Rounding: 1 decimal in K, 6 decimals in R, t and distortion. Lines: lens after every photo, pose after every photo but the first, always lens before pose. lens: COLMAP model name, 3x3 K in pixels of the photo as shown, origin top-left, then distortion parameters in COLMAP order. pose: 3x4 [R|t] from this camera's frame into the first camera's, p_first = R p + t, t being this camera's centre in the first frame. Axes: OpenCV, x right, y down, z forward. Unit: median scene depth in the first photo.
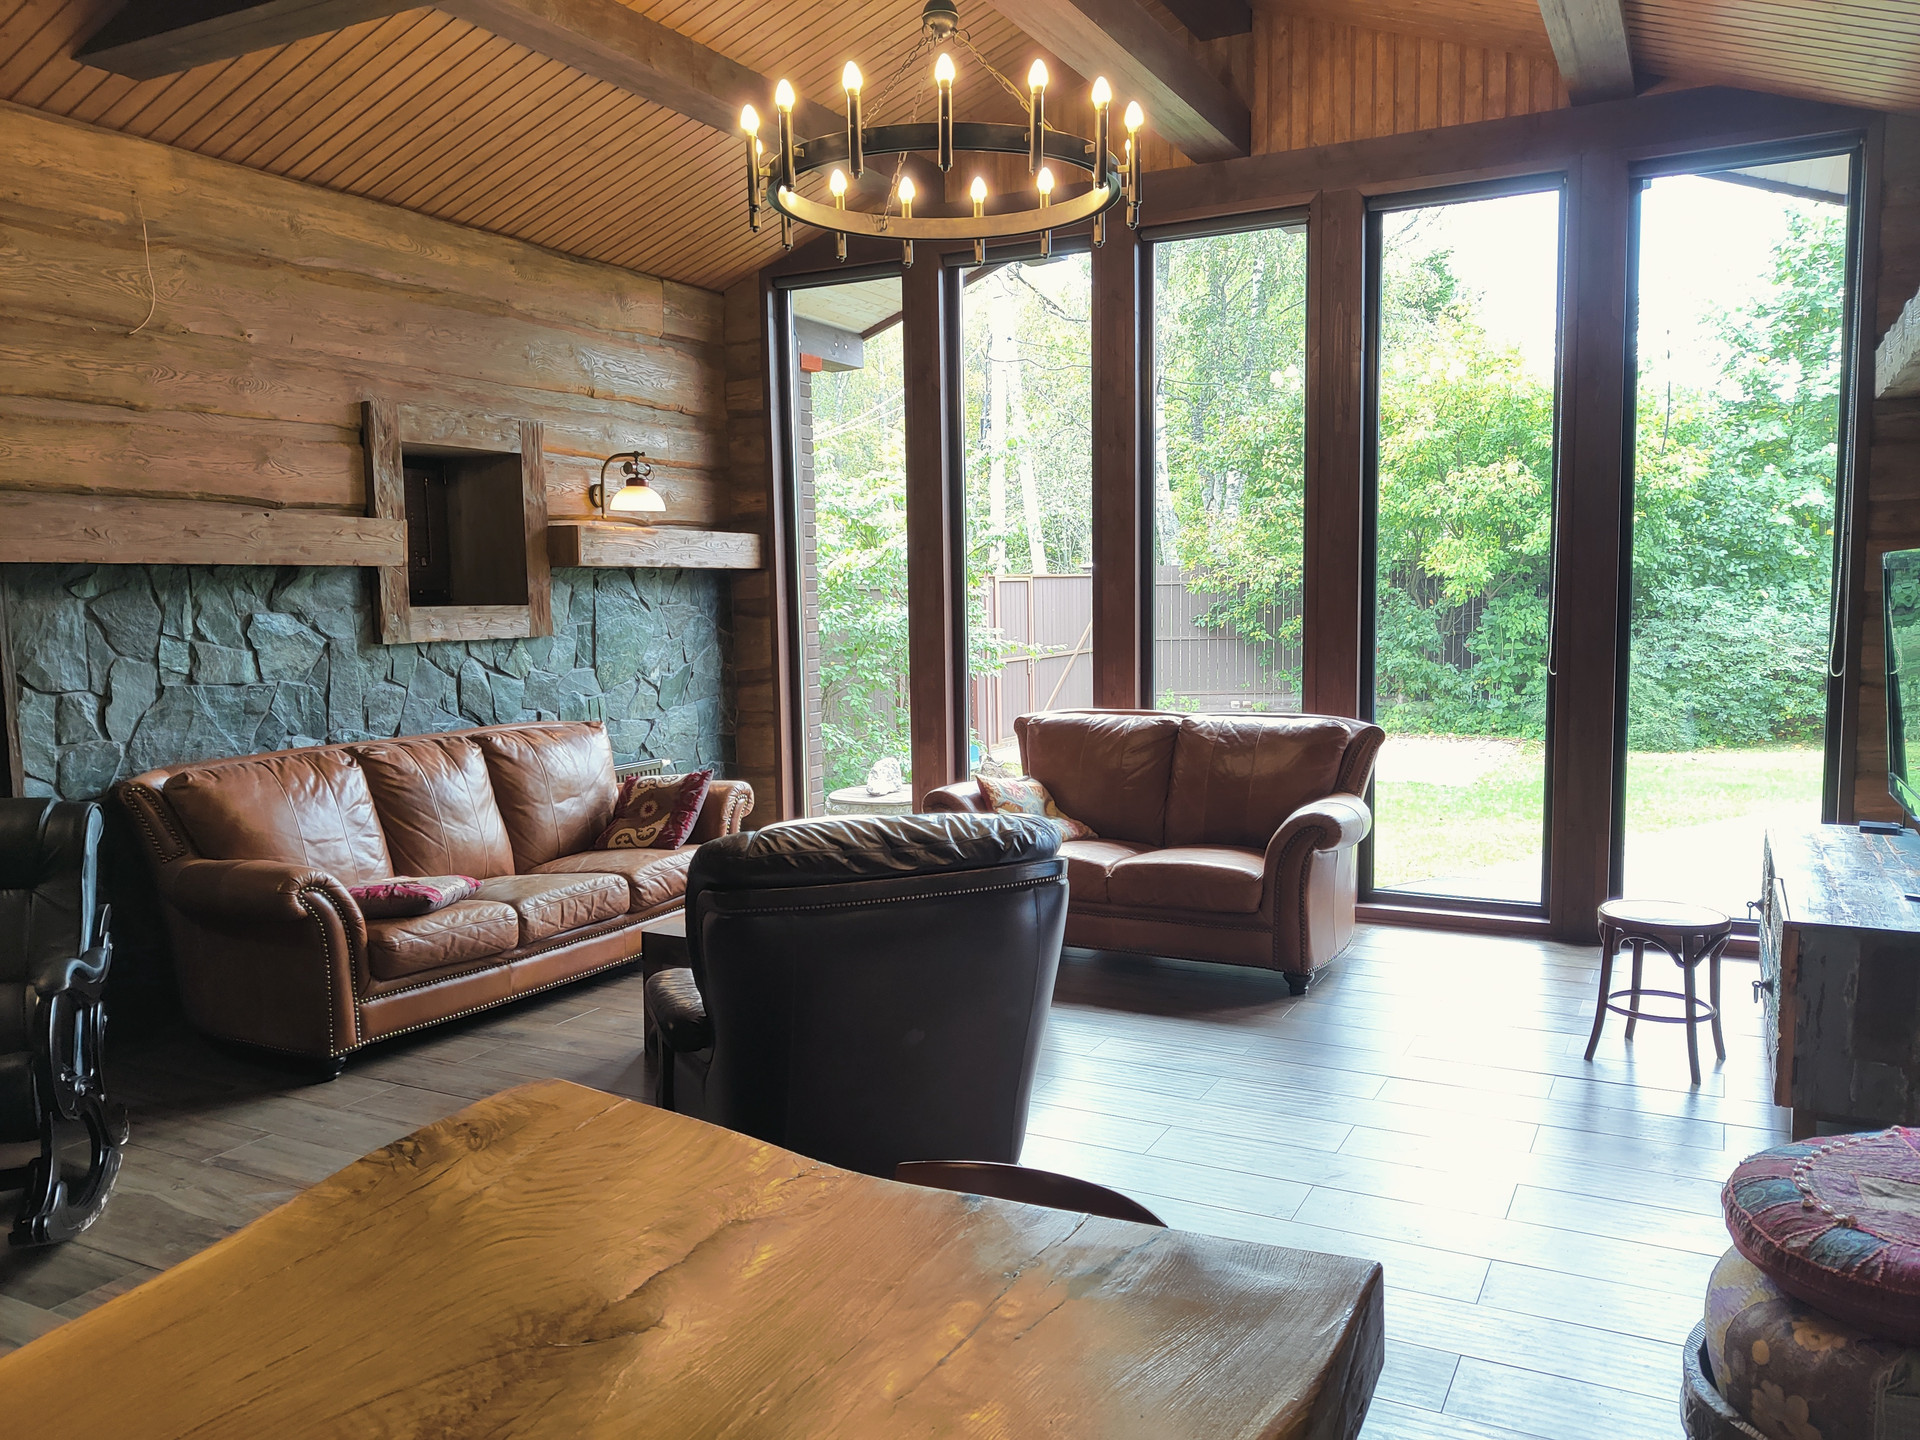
lens RADIAL K [[1497.3, 0, 1011.6], [0, 1497.3, 725.2], [0, 0, 1]] dist [0.045441, -0.044543]
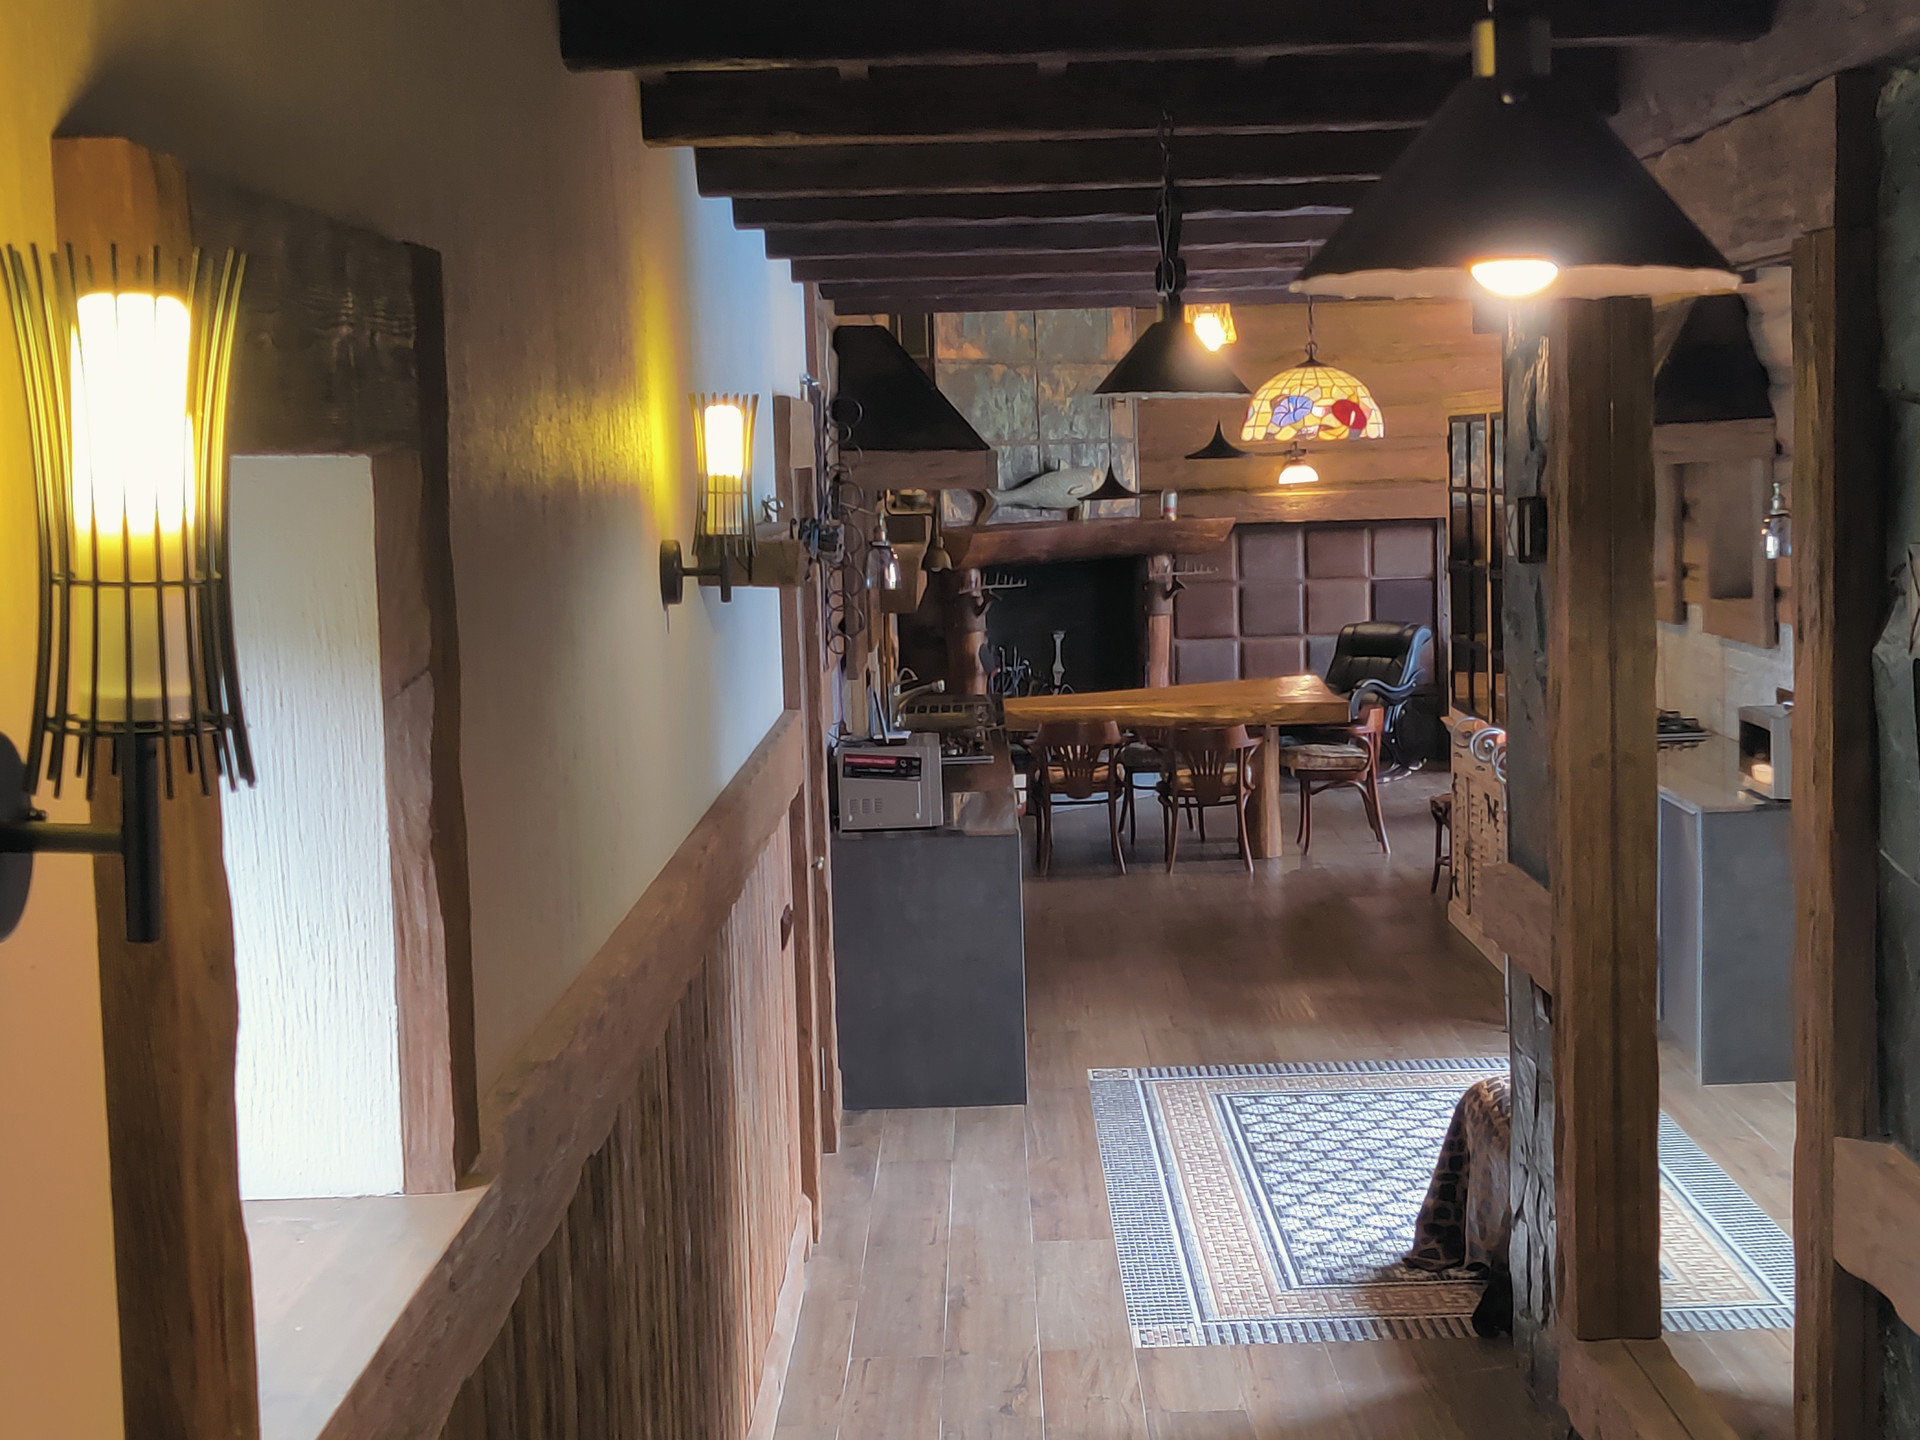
lens RADIAL K [[2782.8, 0, 969.5], [0, 2782.8, 731.2], [0, 0, 1]] dist [-0.022554, 0.000000]
pose [[0.475438, 0.090162, -0.875117, 2.041704], [-0.057966, 0.995783, 0.071102, -0.037005], [0.877837, 0.016923, 0.478660, -1.201767]]
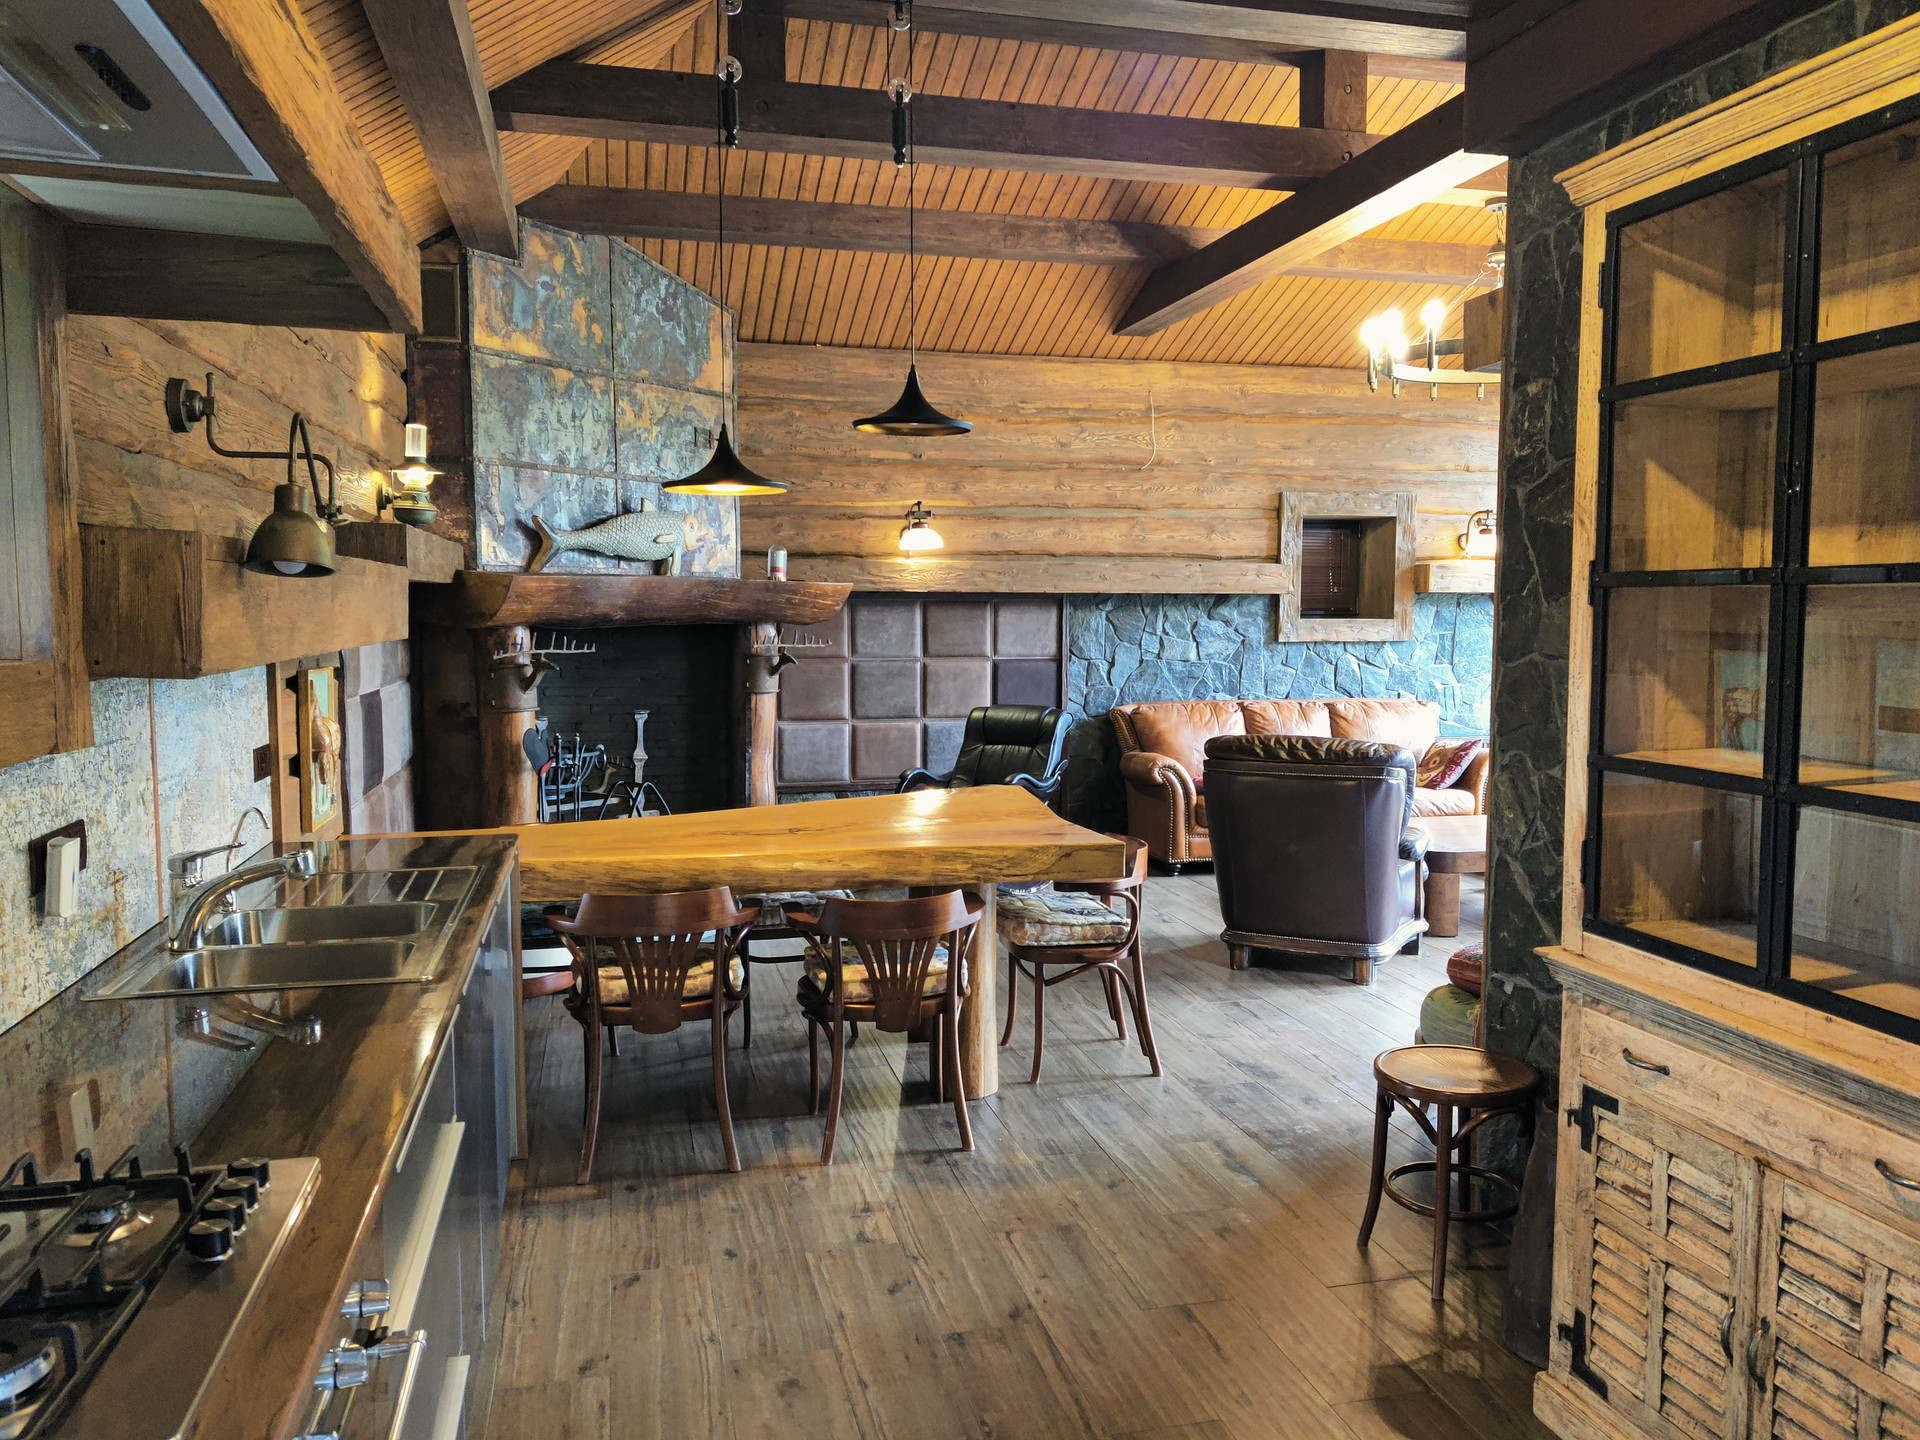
lens RADIAL K [[1497.3, 0, 1014.0], [0, 1497.3, 743.0], [0, 0, 1]] dist [0.045441, -0.044543]
pose [[0.688129, 0.087071, -0.720345, 0.594718], [-0.080839, 0.995793, 0.043142, 0.008728], [0.721071, 0.028545, 0.692273, -0.337844]]
